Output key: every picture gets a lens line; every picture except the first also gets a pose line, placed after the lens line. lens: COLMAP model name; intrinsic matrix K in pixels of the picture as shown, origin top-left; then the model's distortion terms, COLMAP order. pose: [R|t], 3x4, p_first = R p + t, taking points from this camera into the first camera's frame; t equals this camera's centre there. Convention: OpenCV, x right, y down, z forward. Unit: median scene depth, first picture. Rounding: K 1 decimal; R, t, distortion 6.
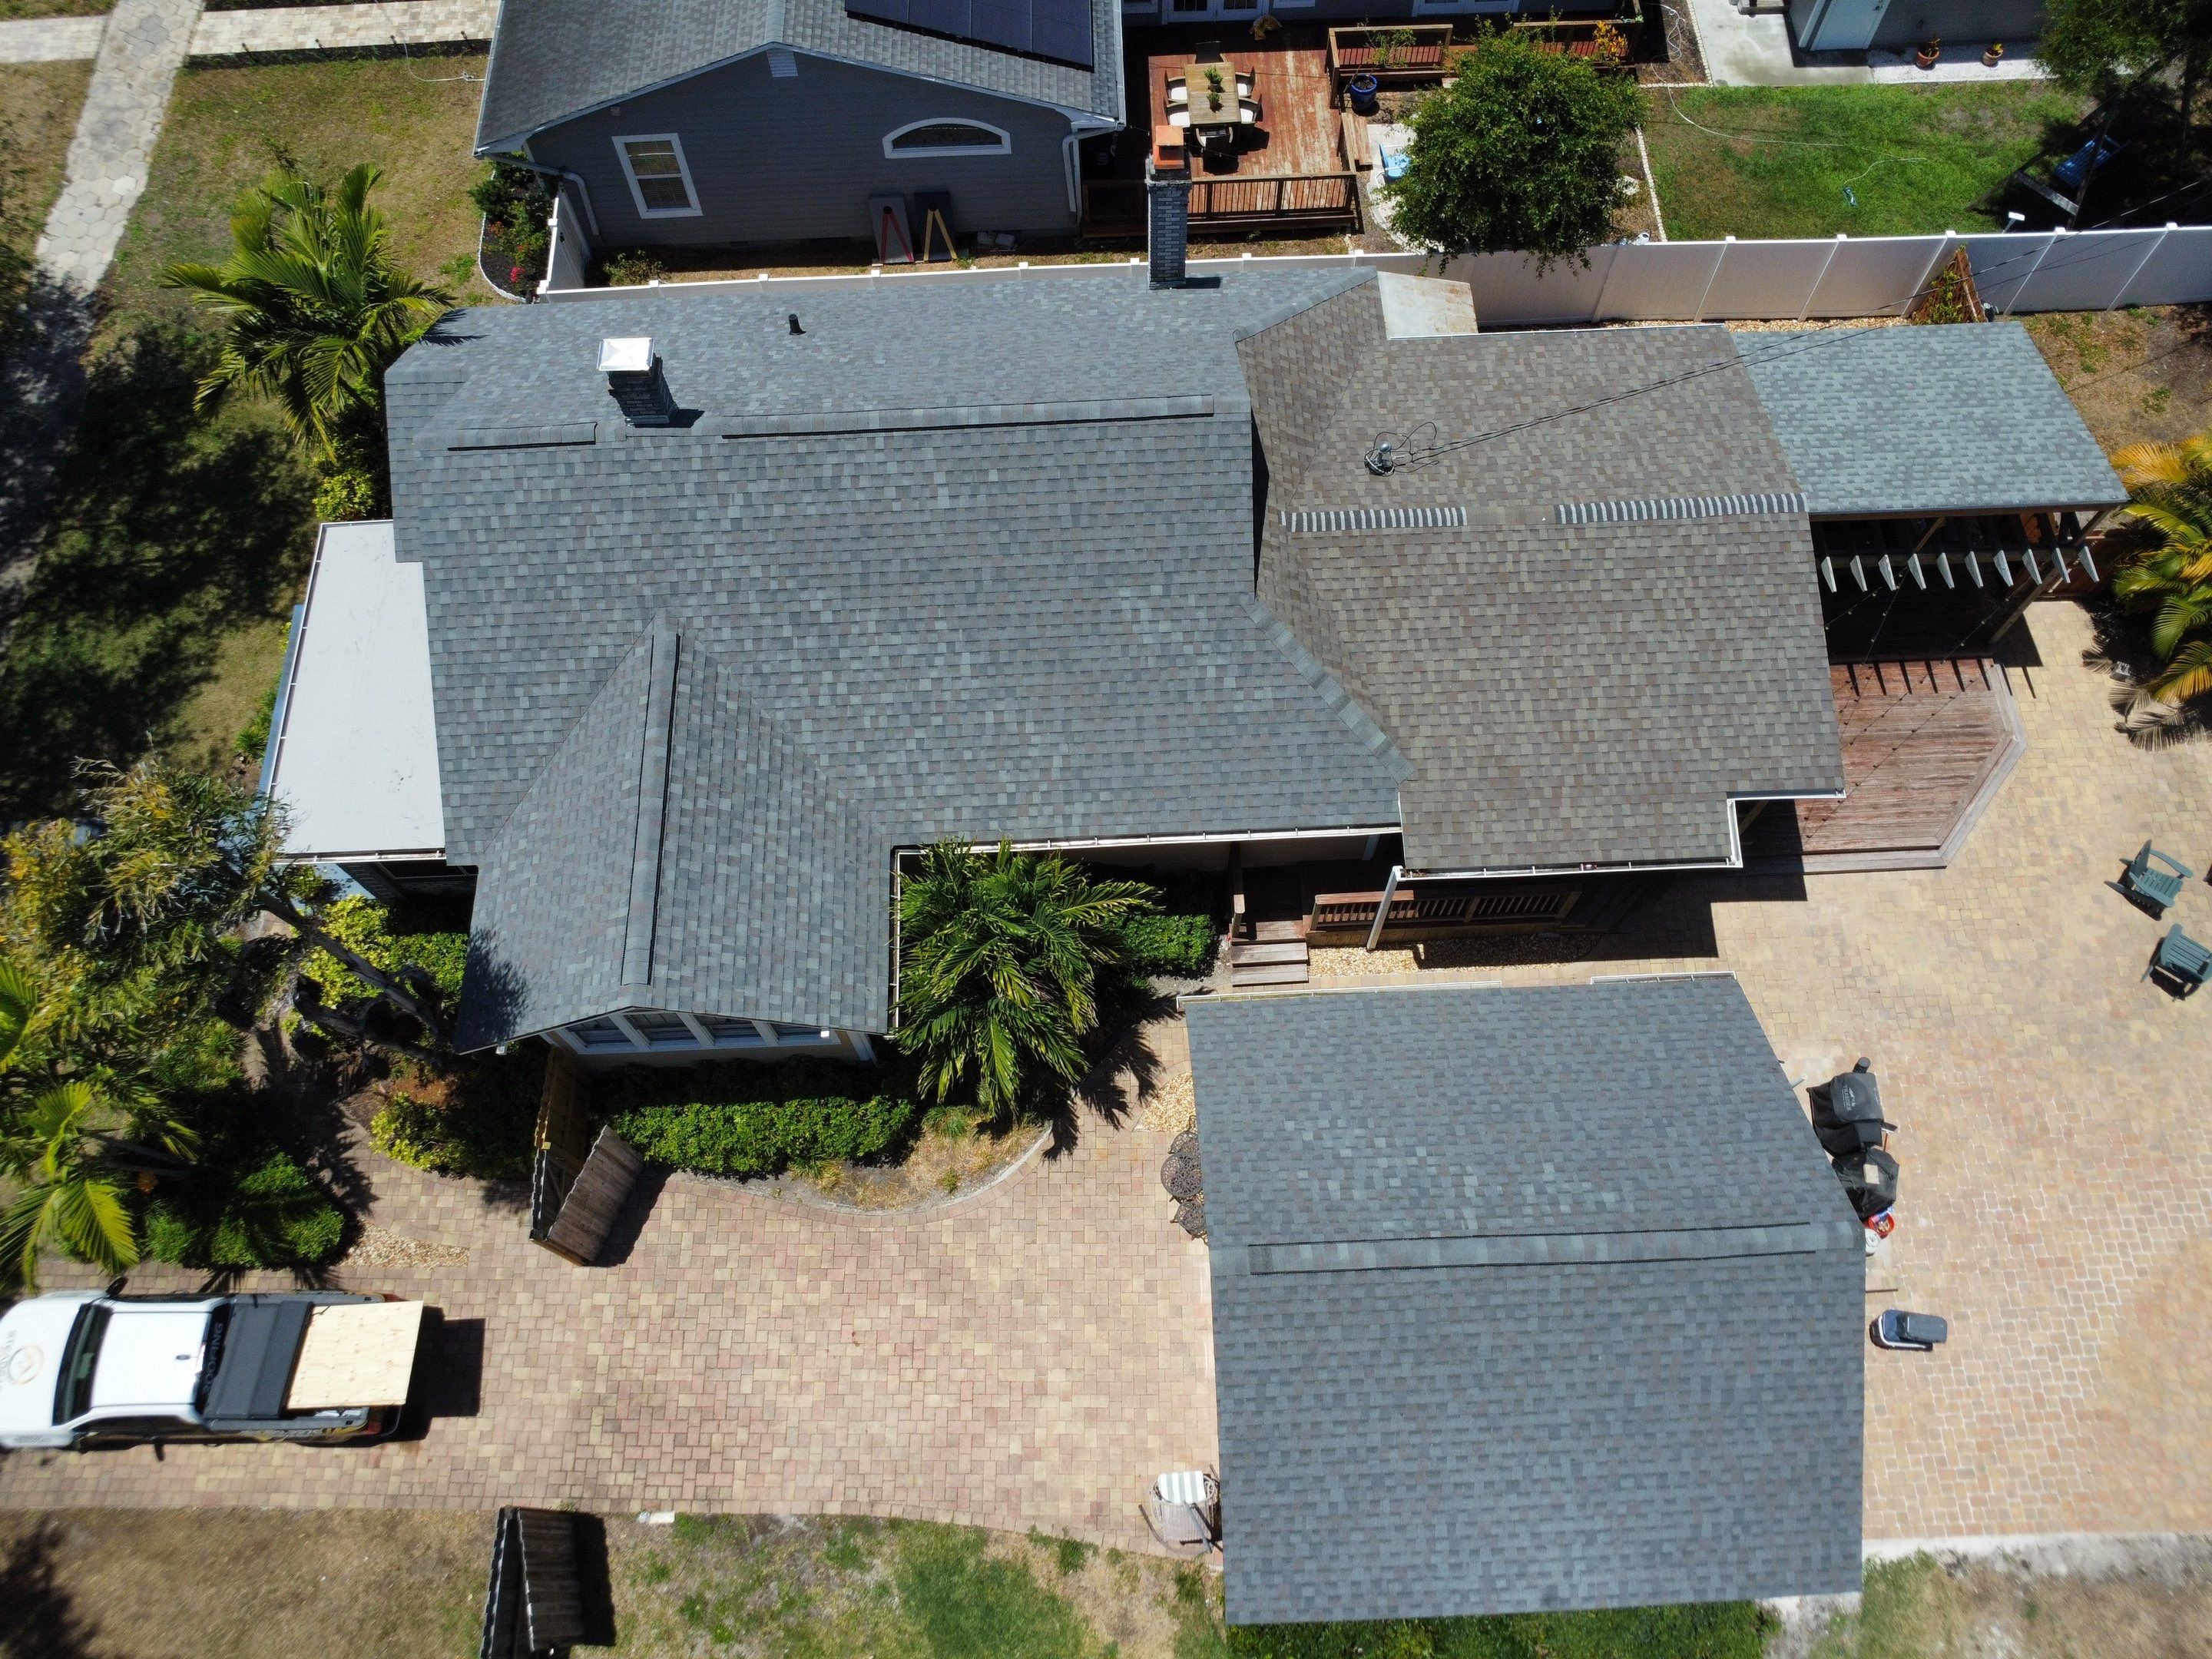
lens RADIAL K [[1610.2, 0, 1109.1], [0, 1610.2, 824.1], [0, 0, 1]] dist [-0.028615, -0.002022]
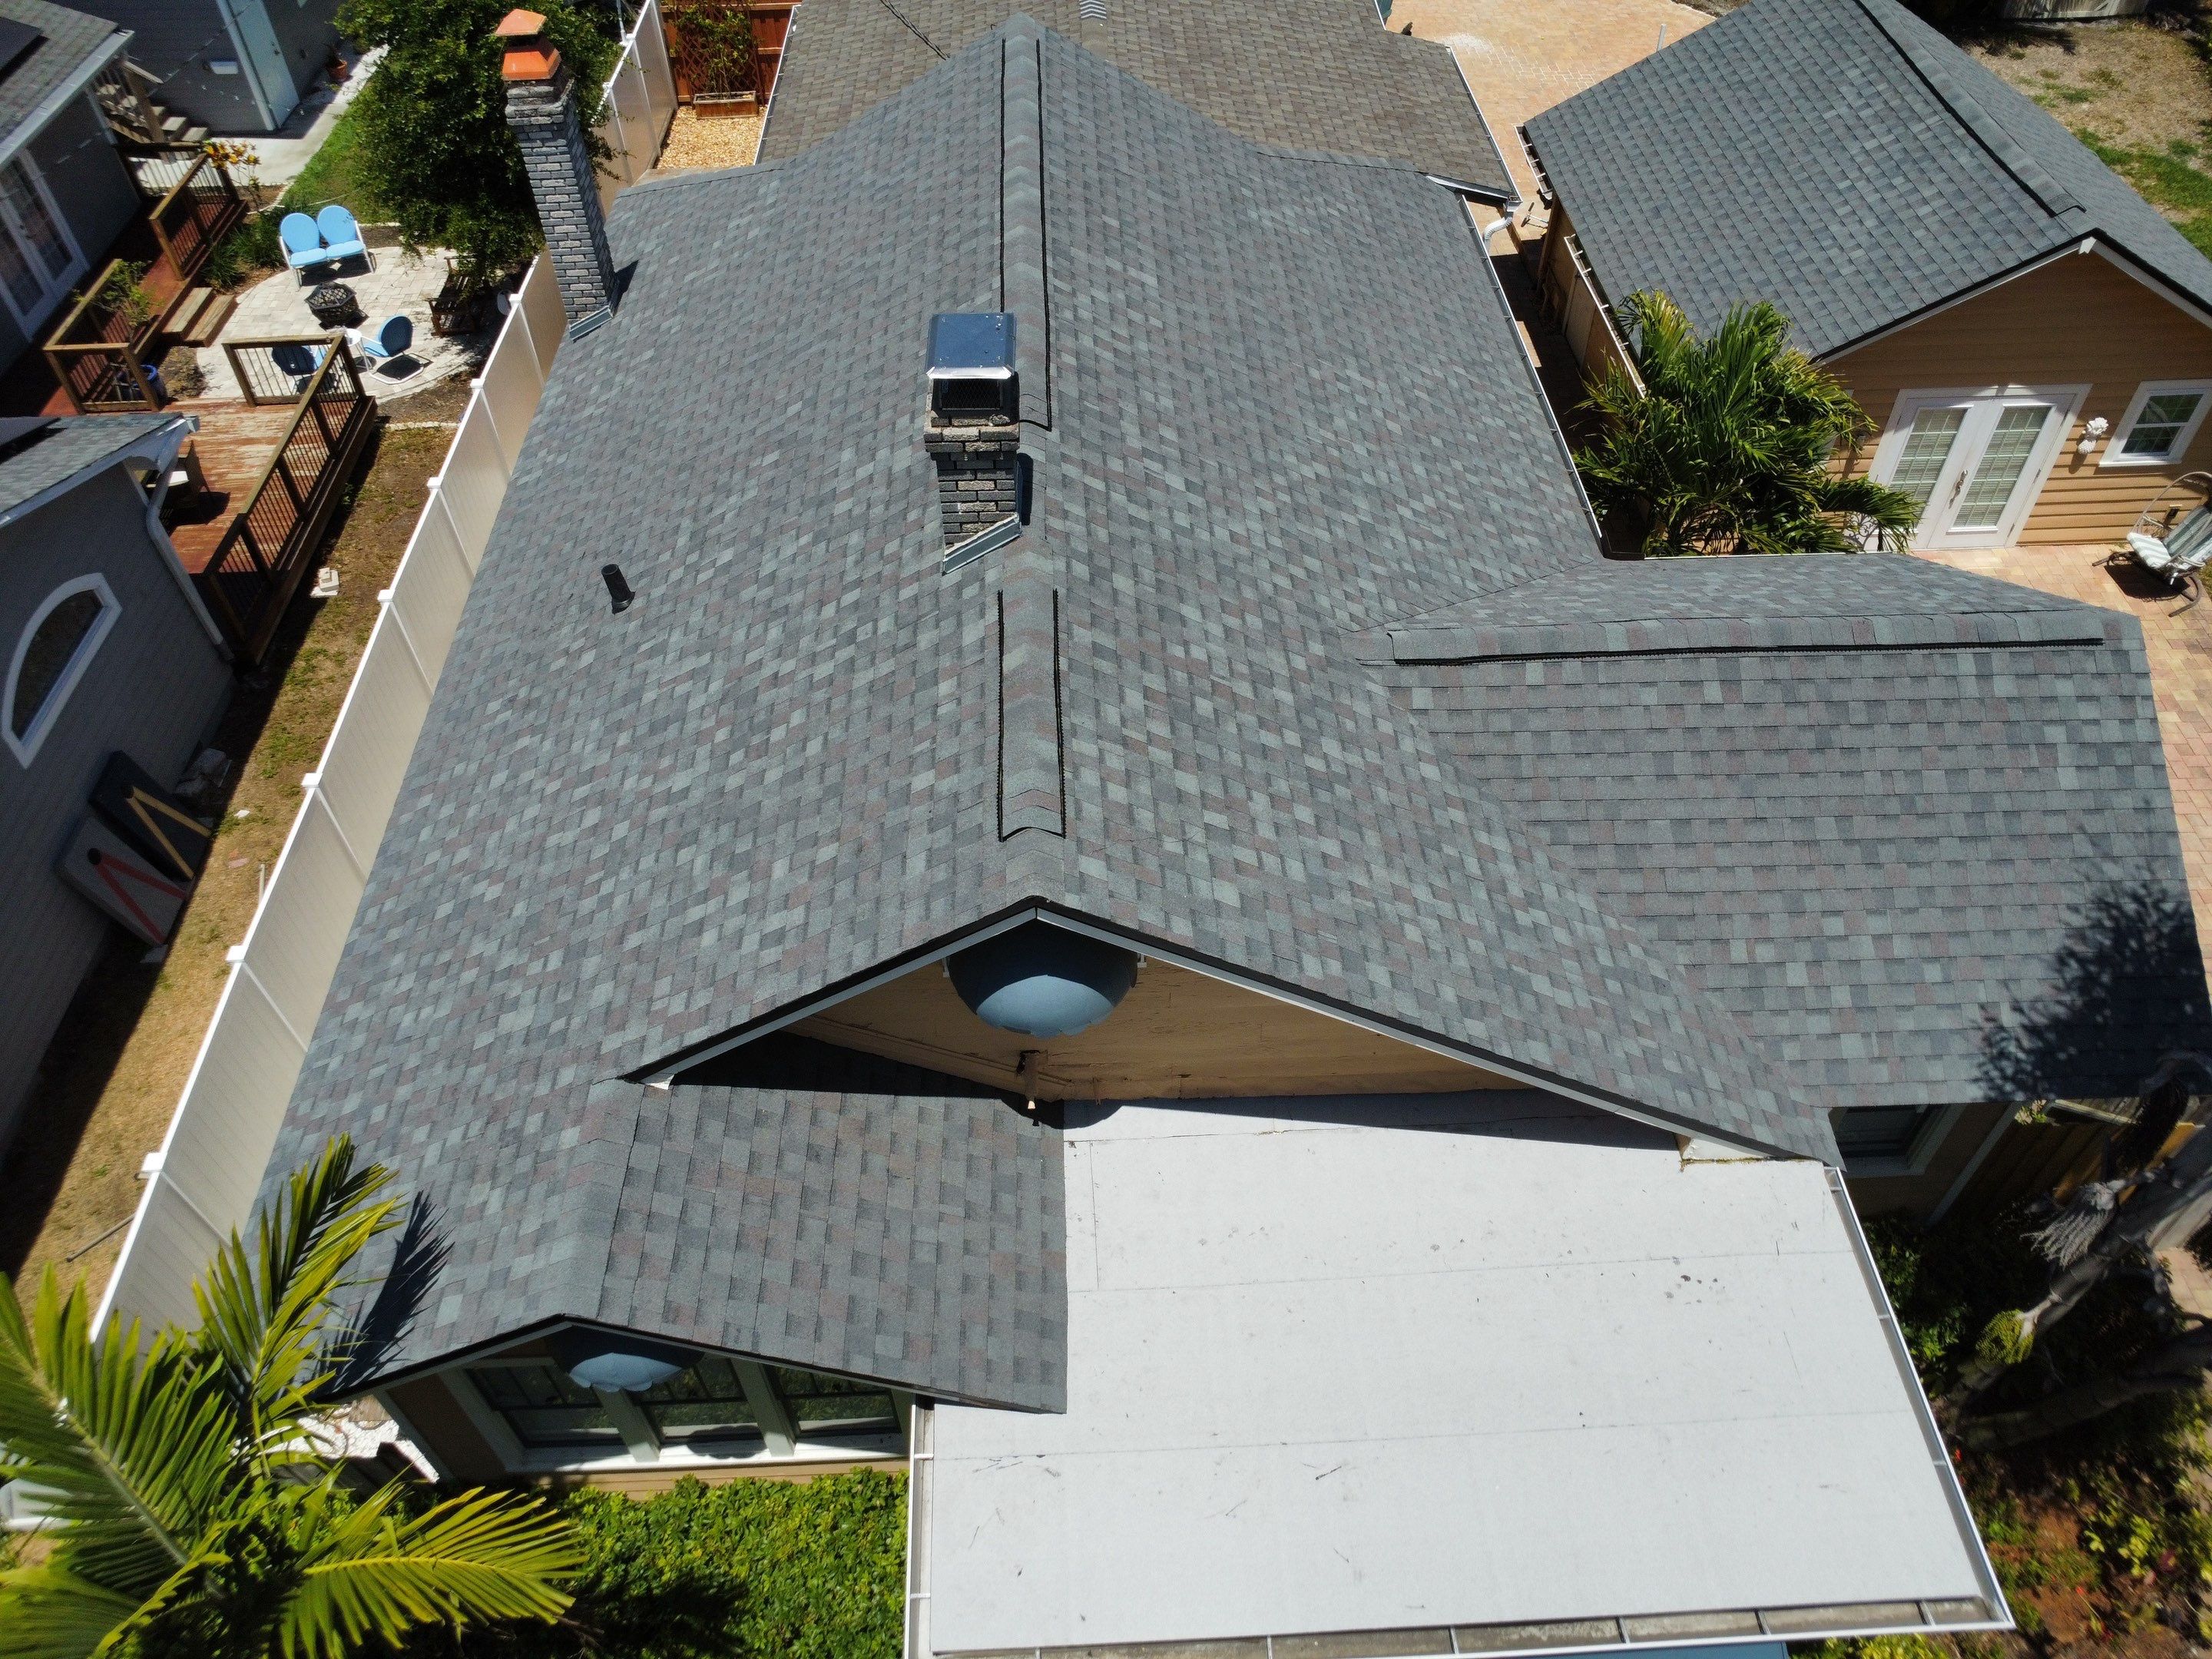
lens RADIAL K [[1610.2, 0, 1106.9], [0, 1610.2, 822.4], [0, 0, 1]] dist [-0.028615, -0.002022]
pose [[-0.002155, -0.718721, 0.695295, -0.666277], [0.913691, 0.281157, 0.293461, -0.332374], [-0.406404, 0.635917, 0.656083, 0.733388]]
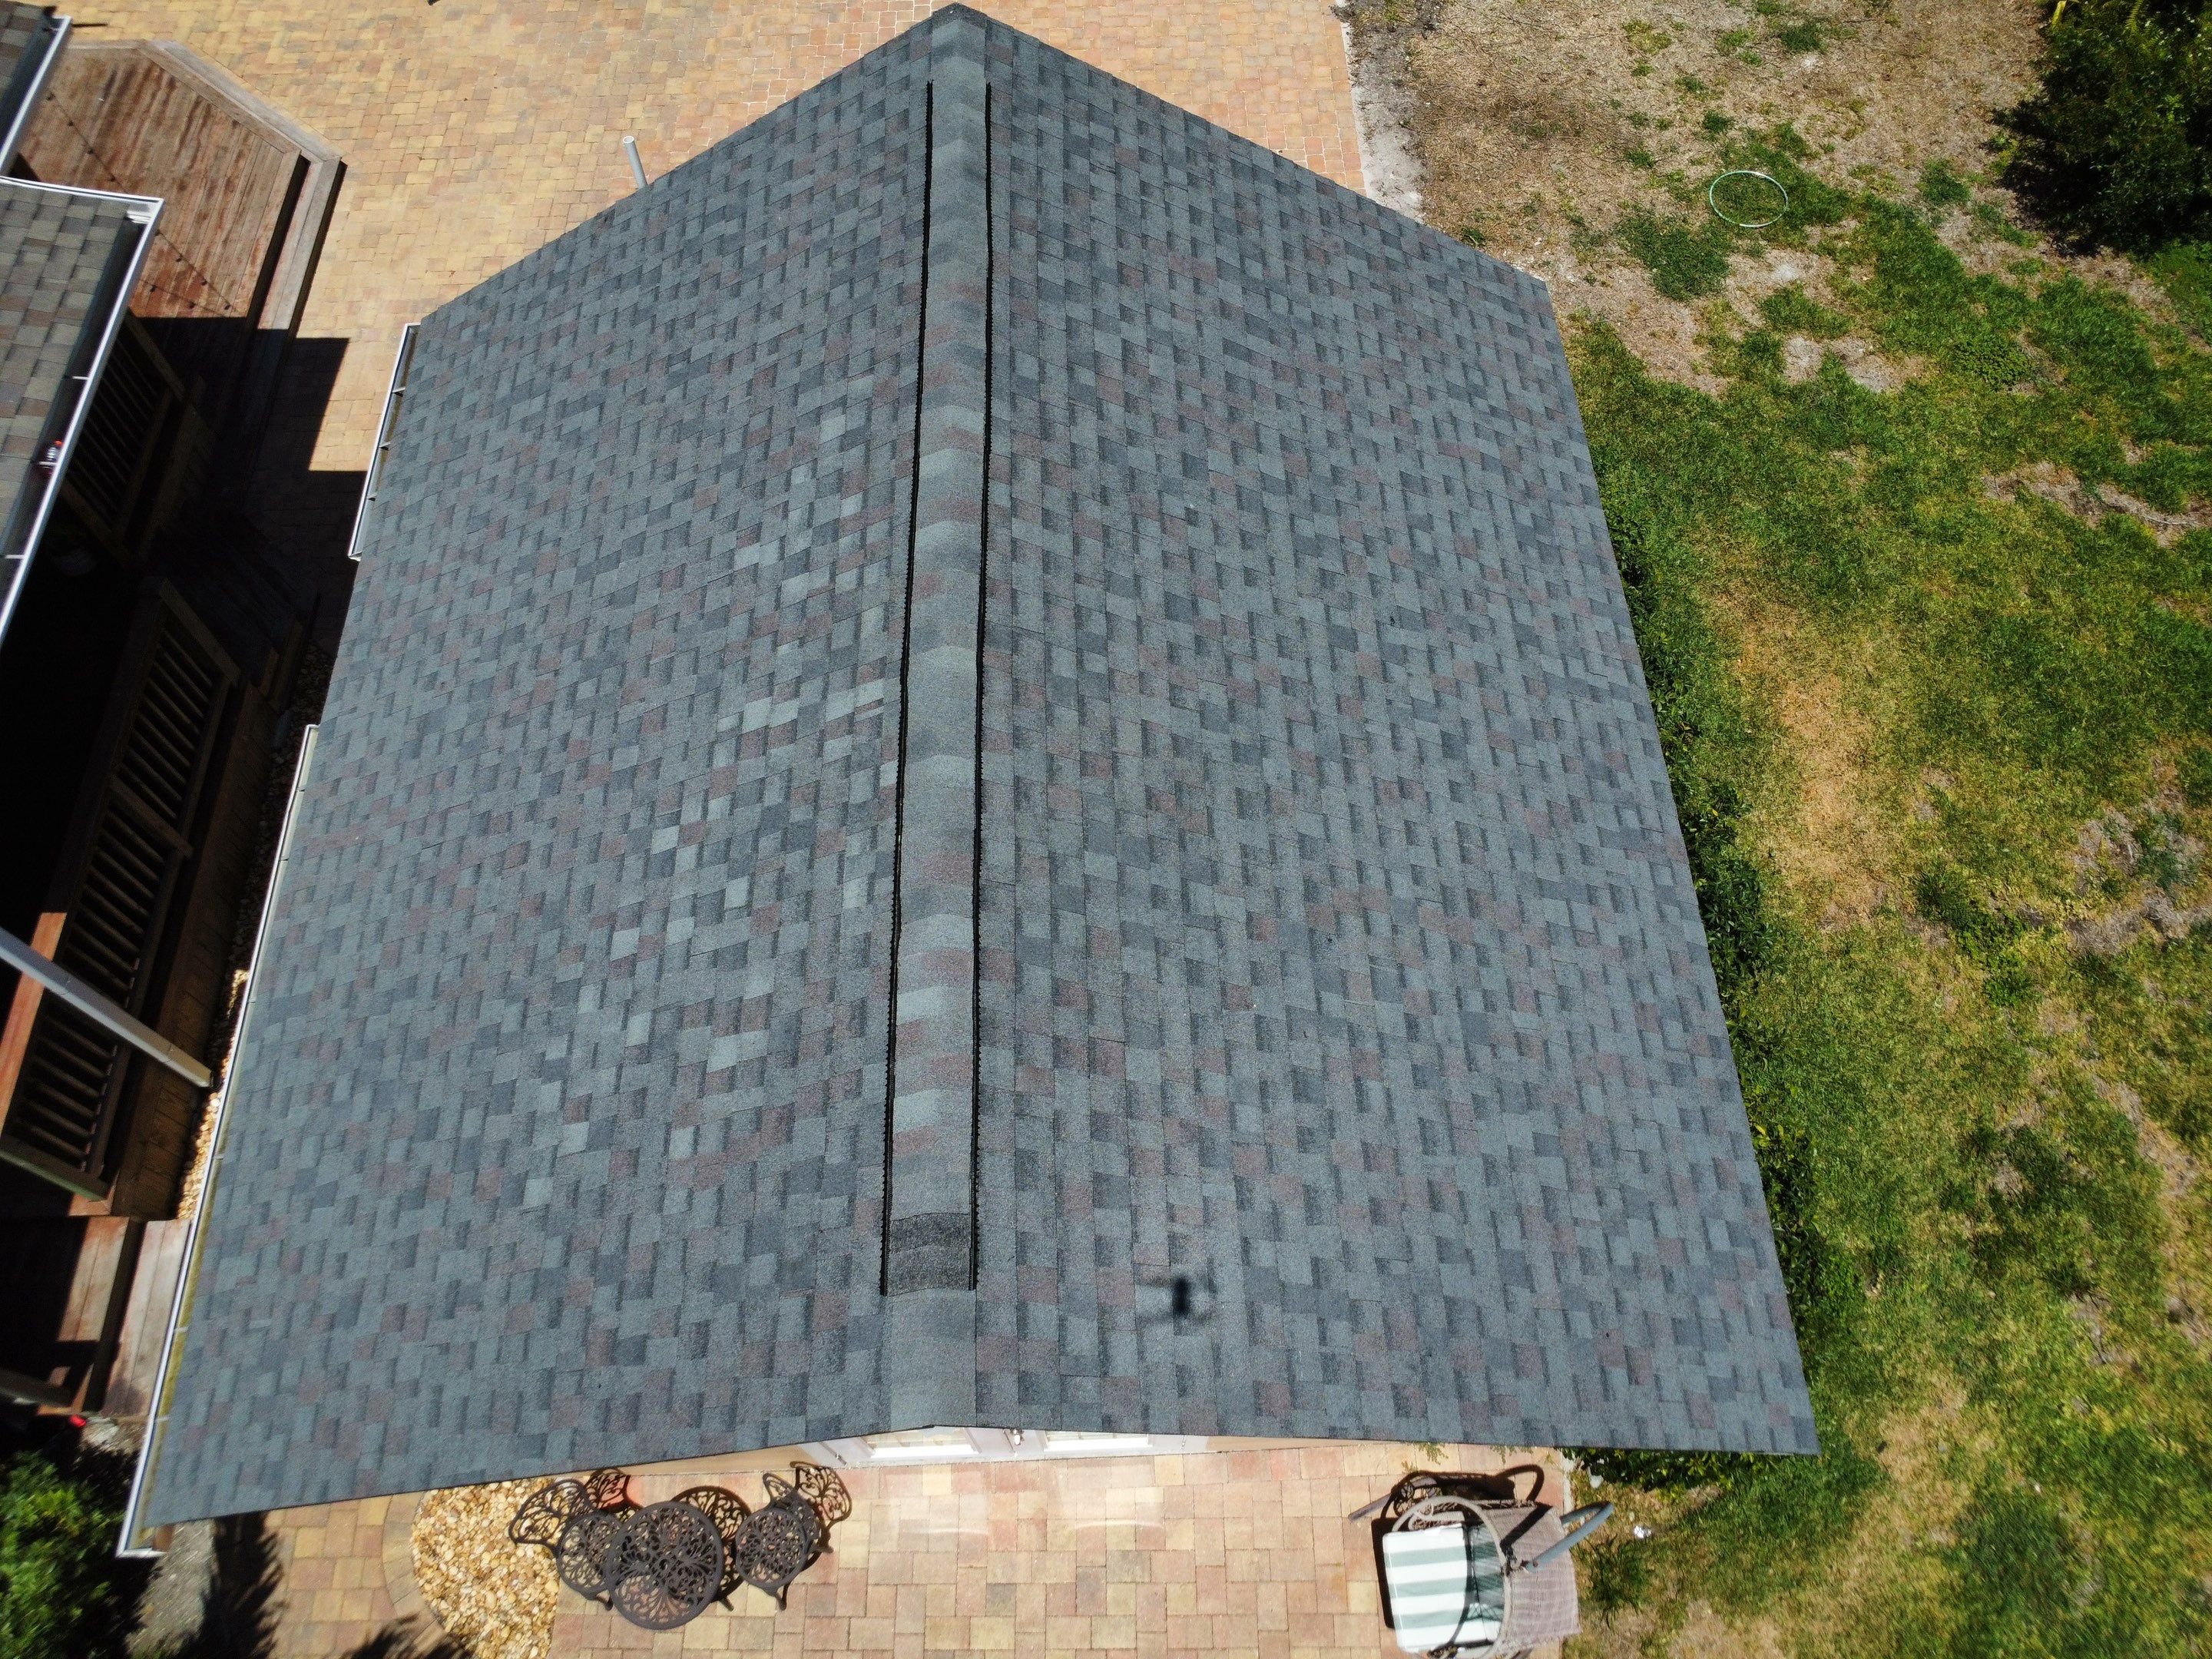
lens RADIAL K [[1610.2, 0, 1108.7], [0, 1610.2, 820.5], [0, 0, 1]] dist [-0.028615, -0.002022]
pose [[0.003188, -0.866271, 0.499565, 0.010846], [0.913278, 0.206009, 0.351402, 0.152007], [-0.407324, 0.455121, 0.791803, 0.604408]]
